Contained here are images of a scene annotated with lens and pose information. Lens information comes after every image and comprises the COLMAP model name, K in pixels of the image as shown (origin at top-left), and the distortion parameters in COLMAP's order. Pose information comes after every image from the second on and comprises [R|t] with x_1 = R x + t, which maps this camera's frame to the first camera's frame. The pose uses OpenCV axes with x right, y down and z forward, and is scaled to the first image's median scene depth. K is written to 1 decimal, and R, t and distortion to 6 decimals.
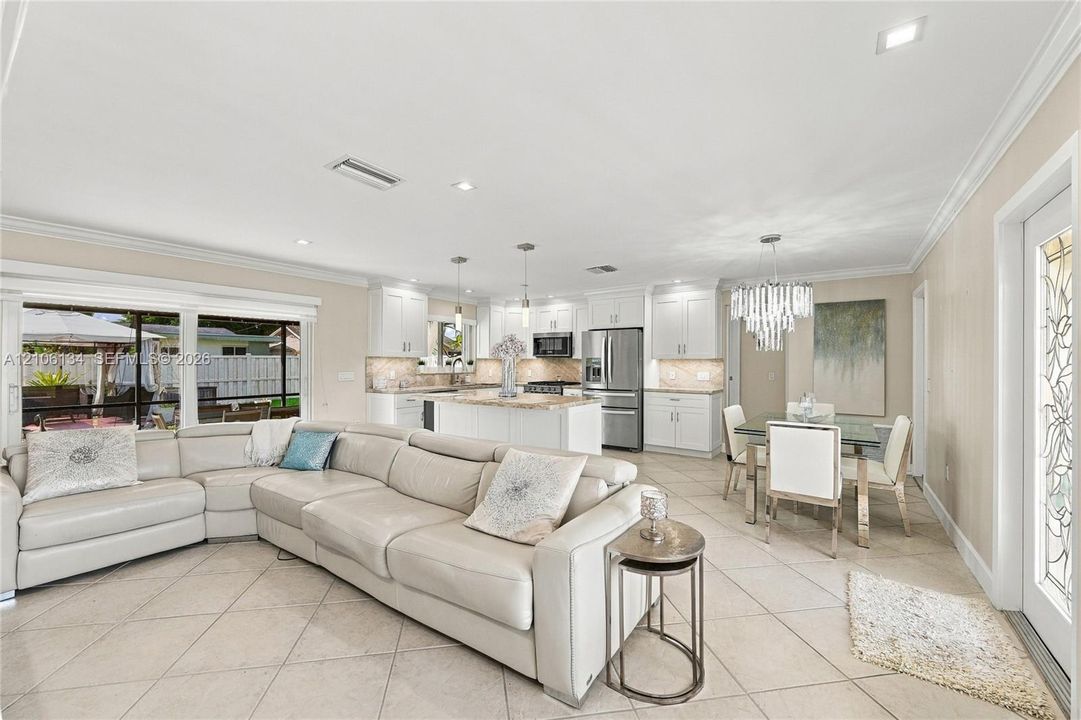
lens RADIAL K [[435.0, 0, 540.5], [0, 435.0, 360.0], [0, 0, 1]] dist [-0.000098, 0.000100]
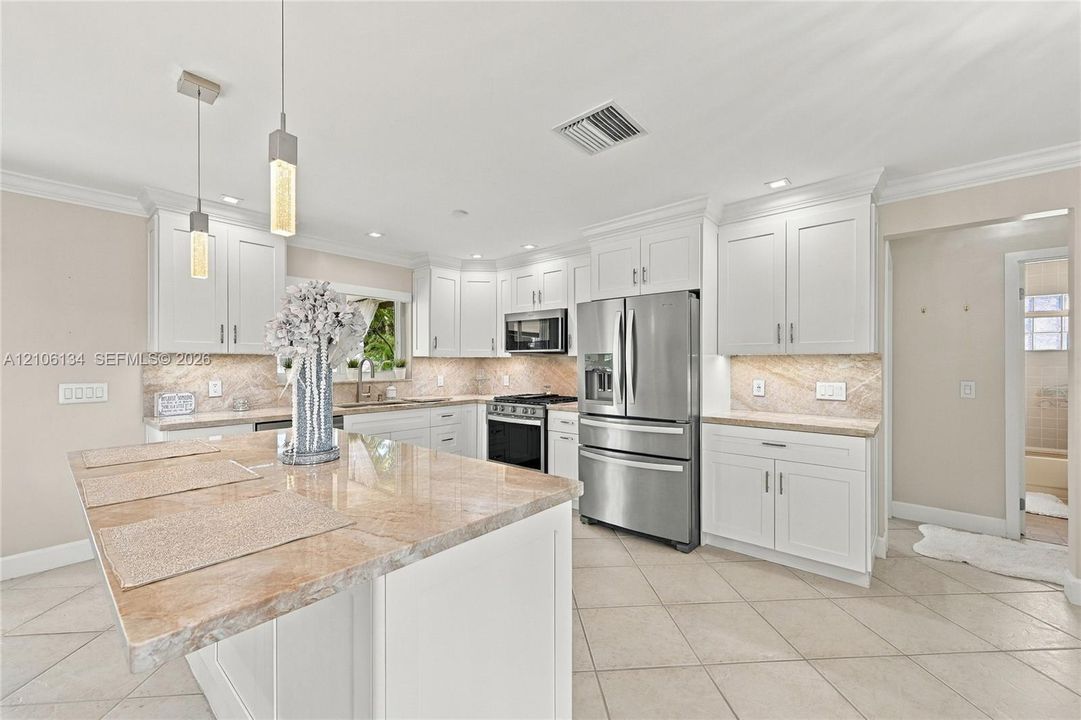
lens RADIAL K [[435.0, 0, 540.5], [0, 435.0, 360.0], [0, 0, 1]] dist [-0.000098, 0.000100]
pose [[0.995969, -0.002865, -0.089649, 0.096349], [0.002735, 0.999995, -0.001575, 0.002656], [0.089653, 0.001324, 0.995972, 0.471604]]
